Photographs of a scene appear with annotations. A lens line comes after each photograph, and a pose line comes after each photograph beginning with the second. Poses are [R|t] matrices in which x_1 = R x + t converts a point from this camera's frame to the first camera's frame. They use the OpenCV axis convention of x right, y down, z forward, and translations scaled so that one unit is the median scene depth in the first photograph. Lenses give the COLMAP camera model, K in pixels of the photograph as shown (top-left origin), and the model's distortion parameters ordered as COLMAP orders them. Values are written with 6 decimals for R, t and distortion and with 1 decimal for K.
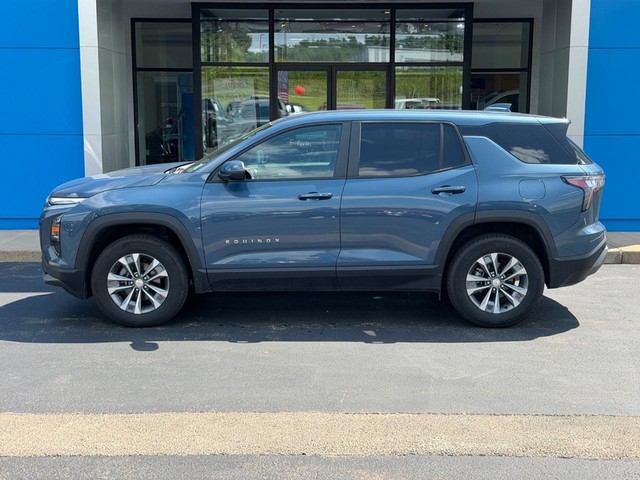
lens RADIAL K [[825.1, 0, 317.0], [0, 825.1, 228.6], [0, 0, 1]] dist [0.026942, -0.031614]
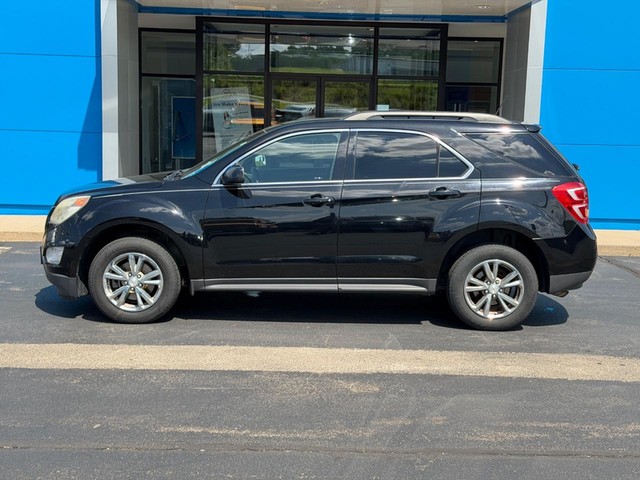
lens RADIAL K [[818.2, 0, 334.5], [0, 818.2, 240.9], [0, 0, 1]] dist [0.016418, 0.041012]
pose [[0.998993, 0.018852, 0.040713, -0.004716], [-0.019184, 0.999786, 0.007761, 0.015678], [-0.040558, -0.008535, 0.999141, -0.107705]]
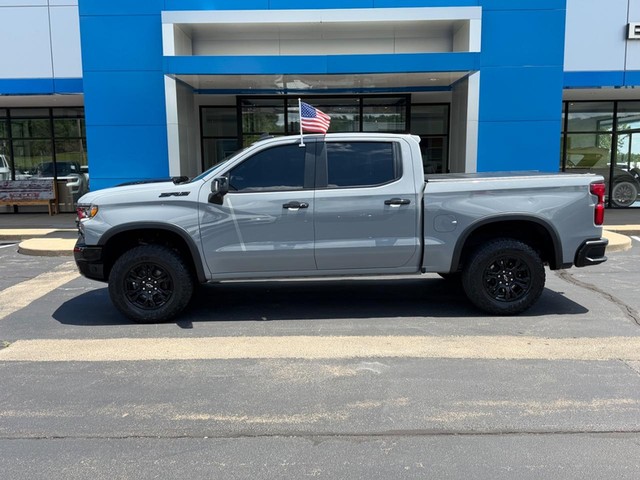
lens RADIAL K [[529.2, 0, 325.0], [0, 529.2, 246.3], [0, 0, 1]] dist [0.006460, -0.005659]
pose [[0.999928, -0.011698, 0.002525, 0.015551], [0.011659, 0.999821, 0.014900, 0.006909], [-0.002699, -0.014870, 0.999886, -0.037401]]
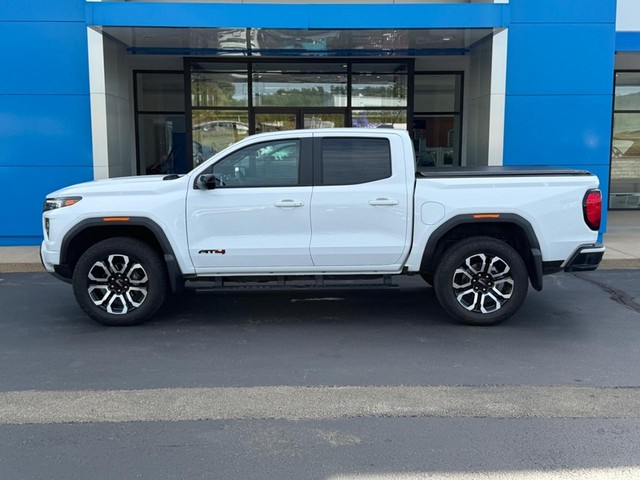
lens RADIAL K [[686.9, 0, 320.0], [0, 686.9, 240.0], [0, 0, 1]] dist [0.054004, -0.138374]
pose [[0.999133, -0.007356, 0.040969, 0.004789], [0.007705, 0.999935, -0.008379, 0.004046], [-0.040904, 0.008687, 0.999125, -0.014965]]
